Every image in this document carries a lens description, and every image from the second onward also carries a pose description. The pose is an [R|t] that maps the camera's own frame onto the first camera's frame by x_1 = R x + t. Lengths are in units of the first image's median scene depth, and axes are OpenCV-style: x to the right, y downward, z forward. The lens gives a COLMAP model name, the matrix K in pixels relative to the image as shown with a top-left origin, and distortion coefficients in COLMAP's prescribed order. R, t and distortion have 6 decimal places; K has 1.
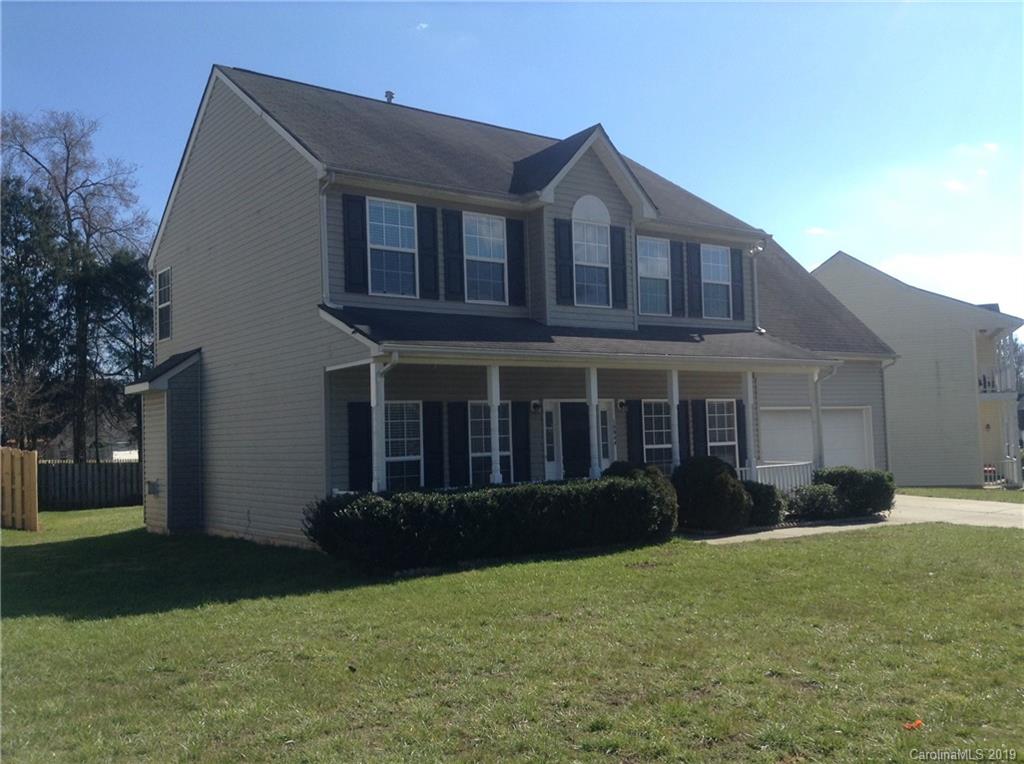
lens RADIAL K [[923.7, 0, 512.5], [0, 923.7, 380.1], [0, 0, 1]] dist [0.149906, -0.293961]
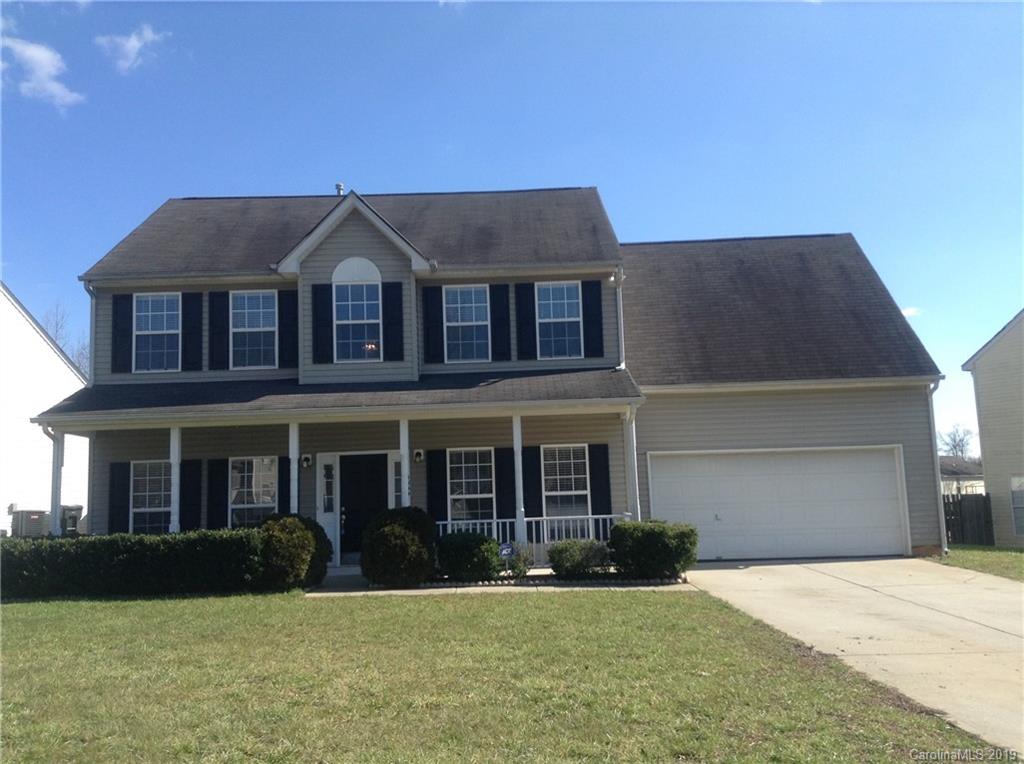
lens RADIAL K [[679.4, 0, 511.8], [0, 679.4, 386.4], [0, 0, 1]] dist [0.095354, -0.108120]
pose [[0.815144, -0.074431, -0.574457, 0.674800], [0.043532, 0.996777, -0.067379, 0.007089], [0.577621, 0.029916, 0.815757, 0.483239]]
